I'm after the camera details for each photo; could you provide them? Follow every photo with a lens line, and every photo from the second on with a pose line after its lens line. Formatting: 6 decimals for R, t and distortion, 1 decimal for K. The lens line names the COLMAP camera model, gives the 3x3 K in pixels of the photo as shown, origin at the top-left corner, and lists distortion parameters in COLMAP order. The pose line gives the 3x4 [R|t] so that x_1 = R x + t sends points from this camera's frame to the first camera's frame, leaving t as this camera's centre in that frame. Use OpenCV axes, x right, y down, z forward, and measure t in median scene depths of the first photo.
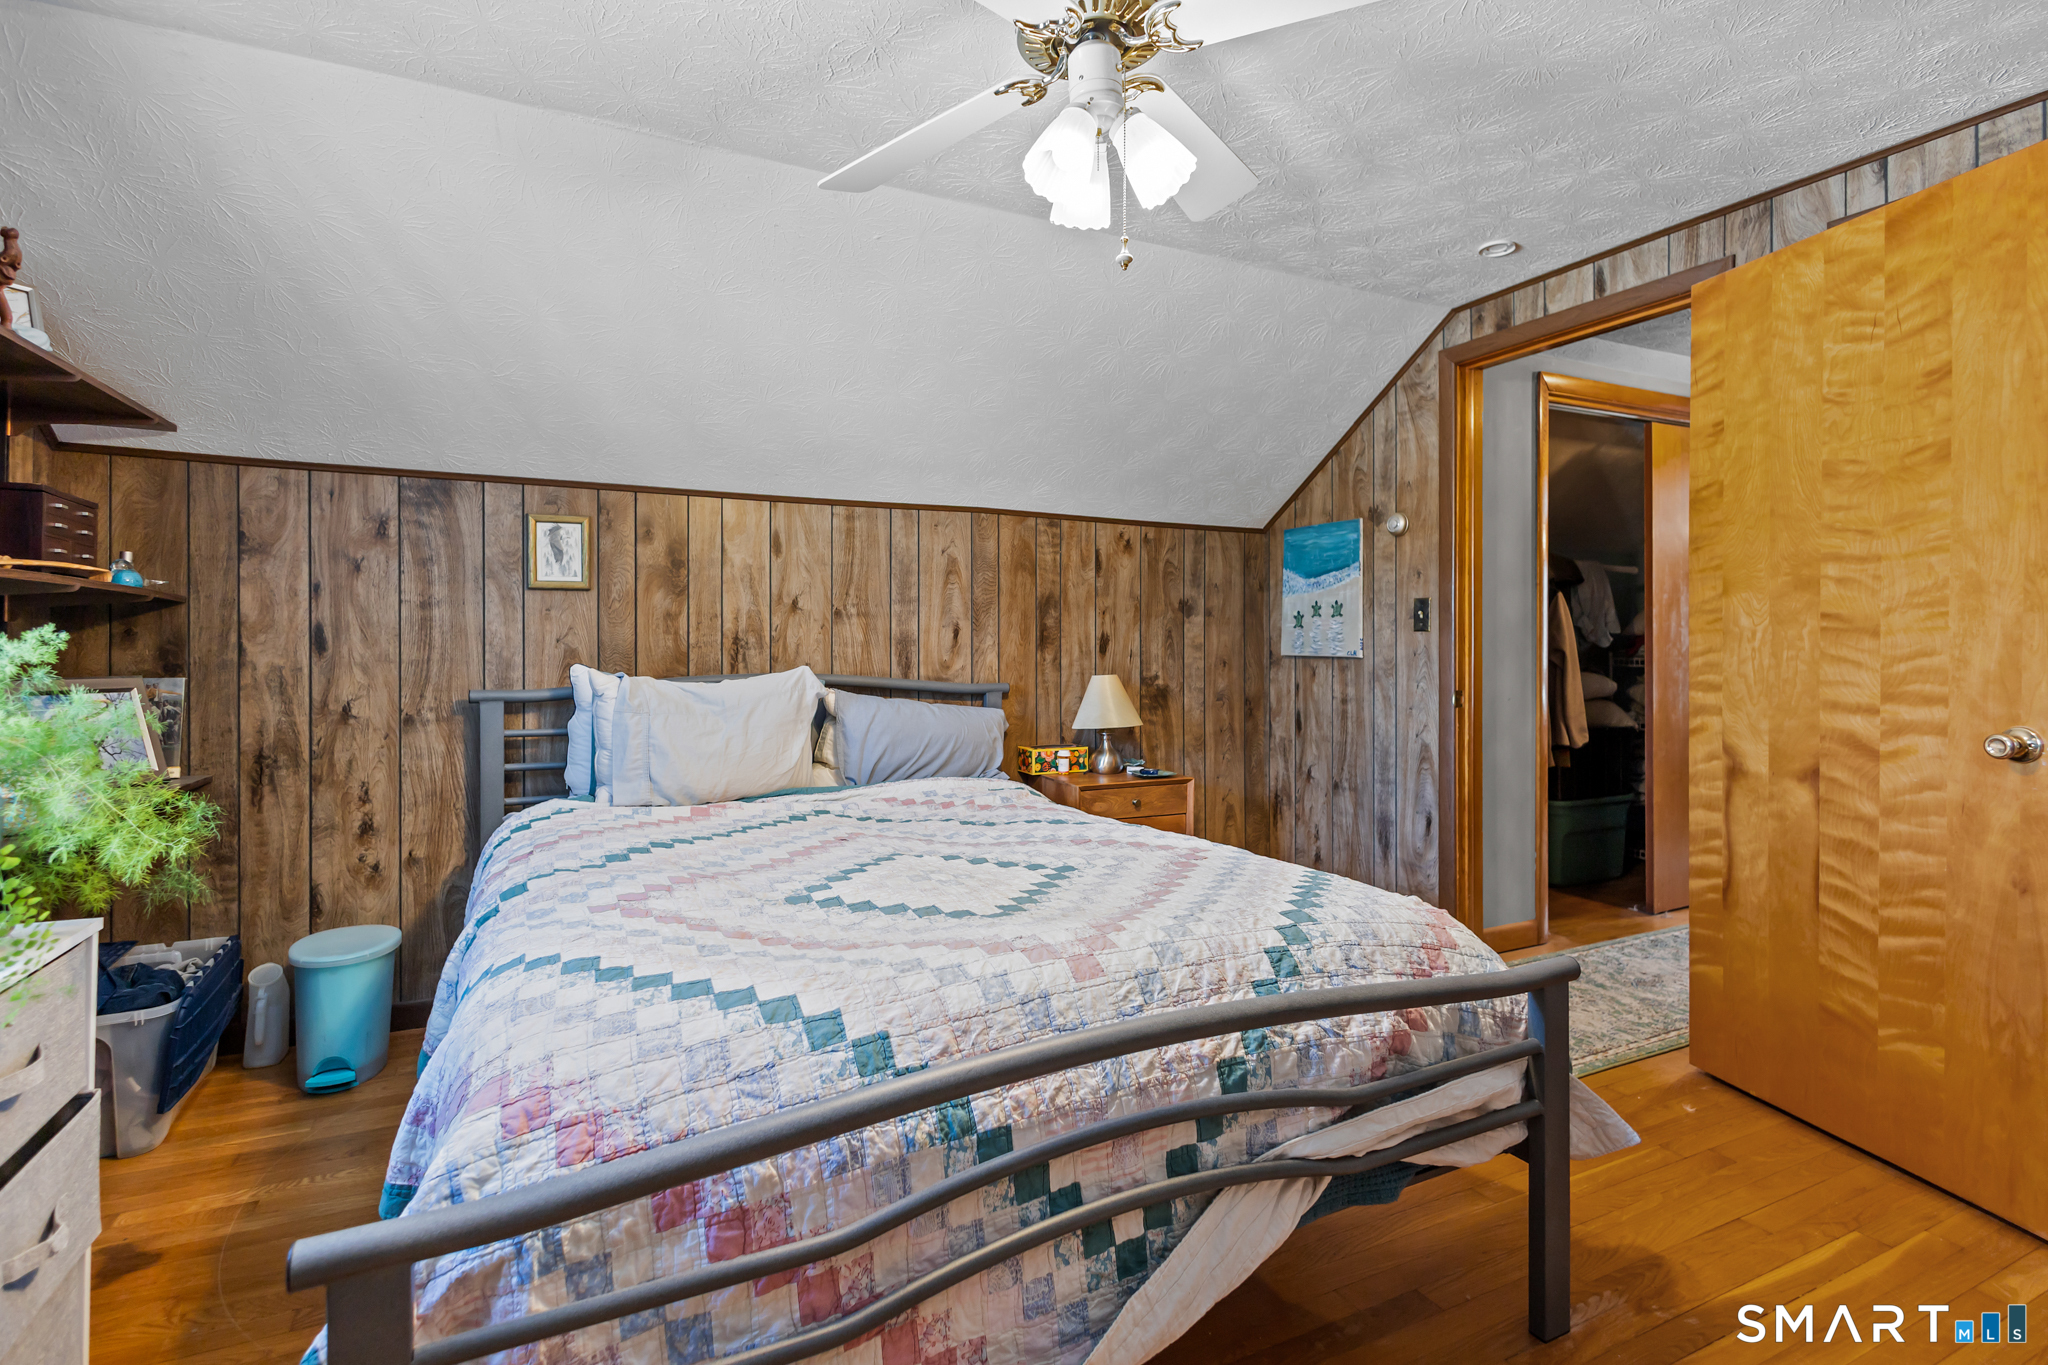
lens RADIAL K [[953.5, 0, 1030.1], [0, 953.5, 666.3], [0, 0, 1]] dist [0.002198, -0.000467]
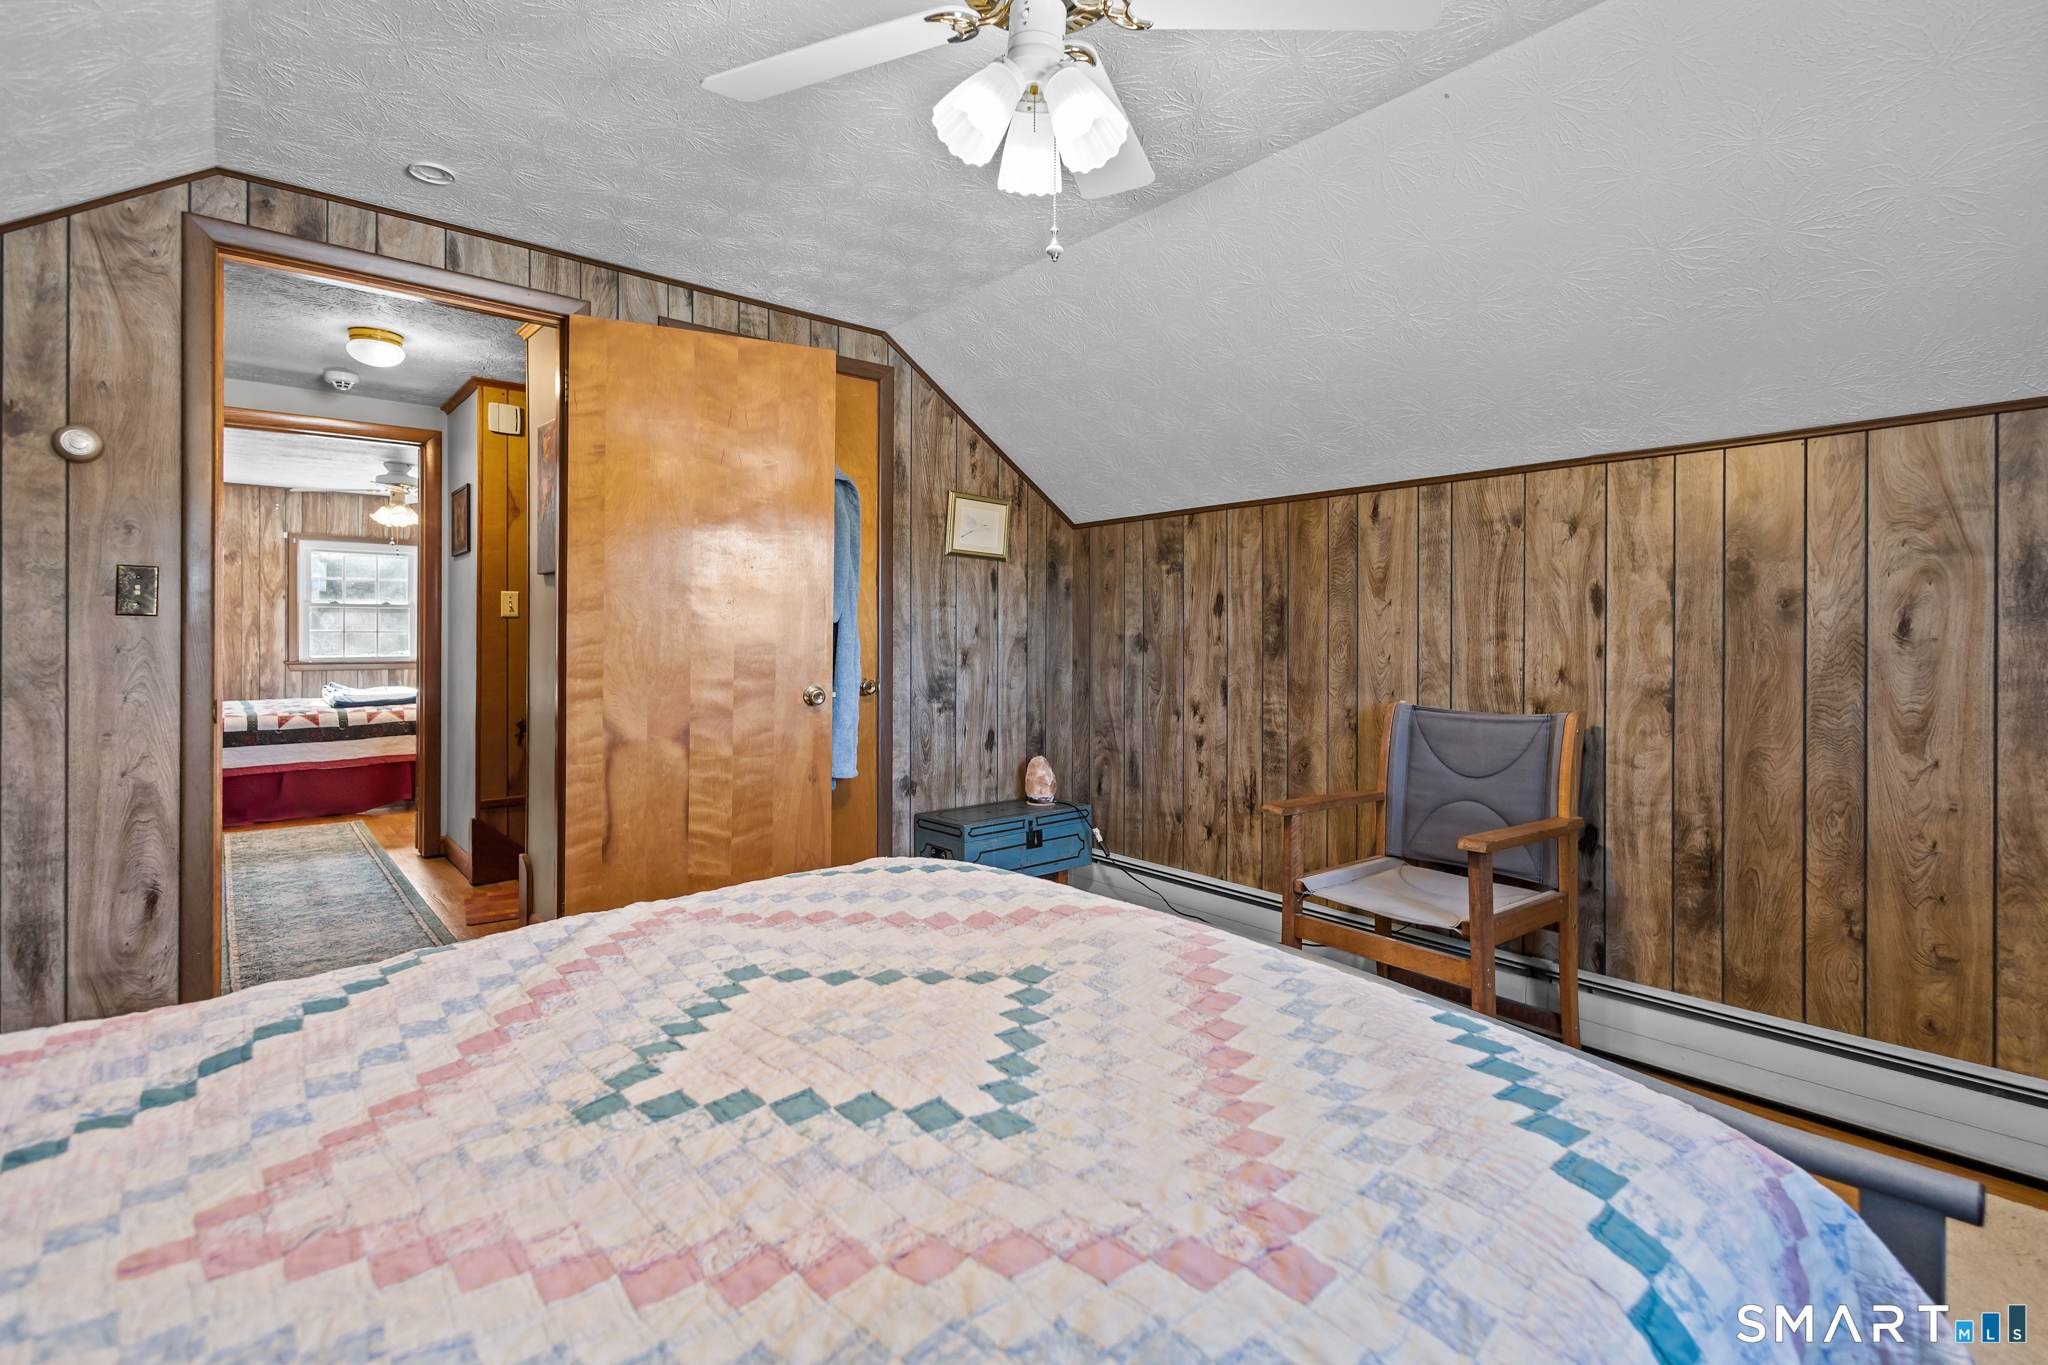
lens RADIAL K [[953.5, 0, 1030.1], [0, 953.5, 666.3], [0, 0, 1]] dist [0.002198, -0.000467]
pose [[-0.239231, -0.027515, 0.970573, -0.526505], [0.019640, 0.999257, 0.033169, -0.015509], [-0.970764, 0.026997, -0.238513, 0.764796]]
